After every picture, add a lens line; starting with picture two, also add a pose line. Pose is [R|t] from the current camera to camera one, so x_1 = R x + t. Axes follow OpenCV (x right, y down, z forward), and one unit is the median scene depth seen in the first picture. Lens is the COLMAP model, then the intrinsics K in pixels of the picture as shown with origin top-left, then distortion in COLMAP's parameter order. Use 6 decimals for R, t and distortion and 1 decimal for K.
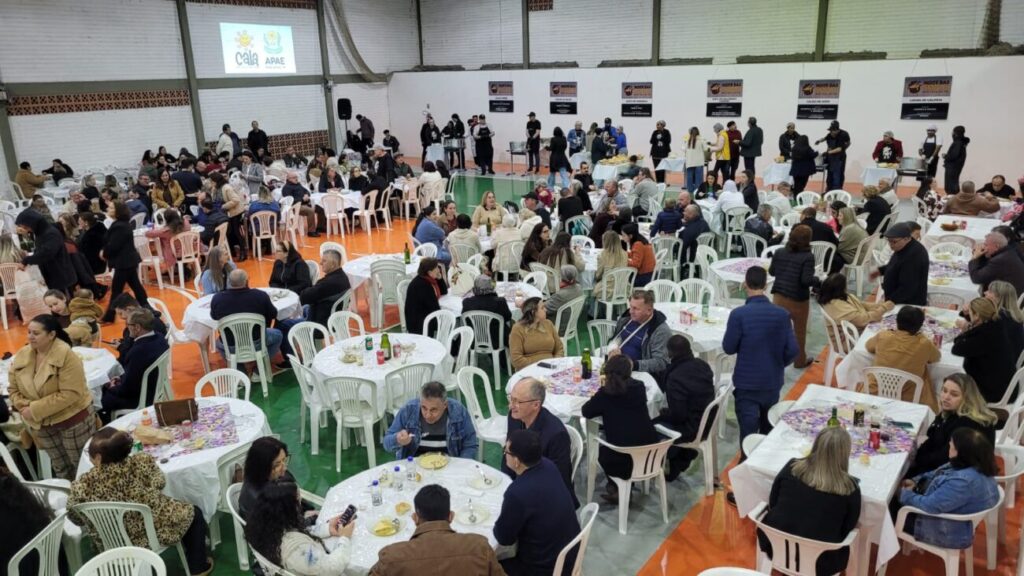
lens RADIAL K [[771.2, 0, 512.0], [0, 771.2, 288.0], [0, 0, 1]] dist [-0.002232, -0.010038]
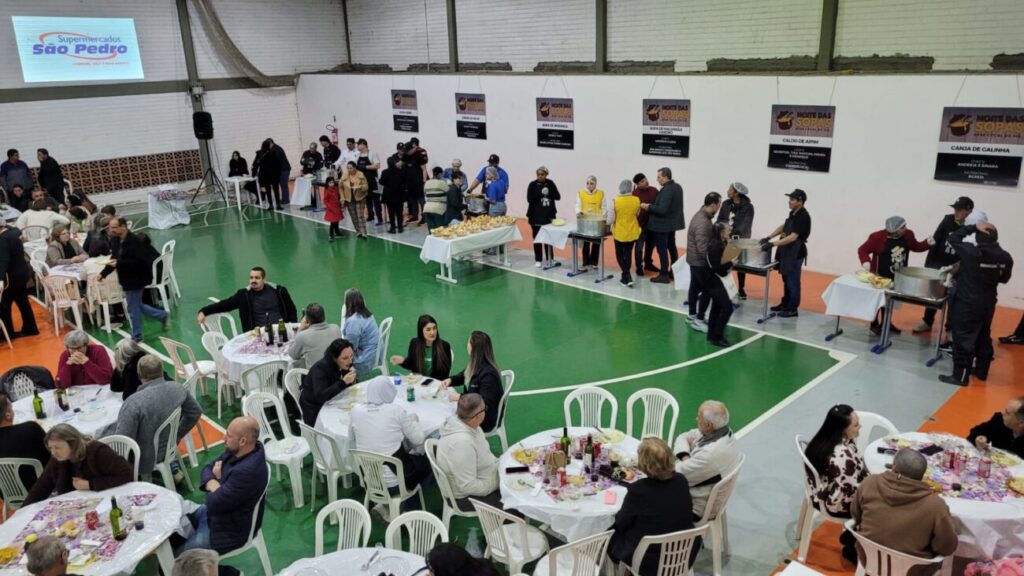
lens RADIAL K [[771.2, 0, 512.0], [0, 771.2, 288.0], [0, 0, 1]] dist [-0.002232, -0.010038]
pose [[0.984531, 0.050073, -0.167900, 0.245735], [-0.045833, 0.998527, 0.029036, -0.117226], [0.169107, -0.020891, 0.985376, 0.320512]]
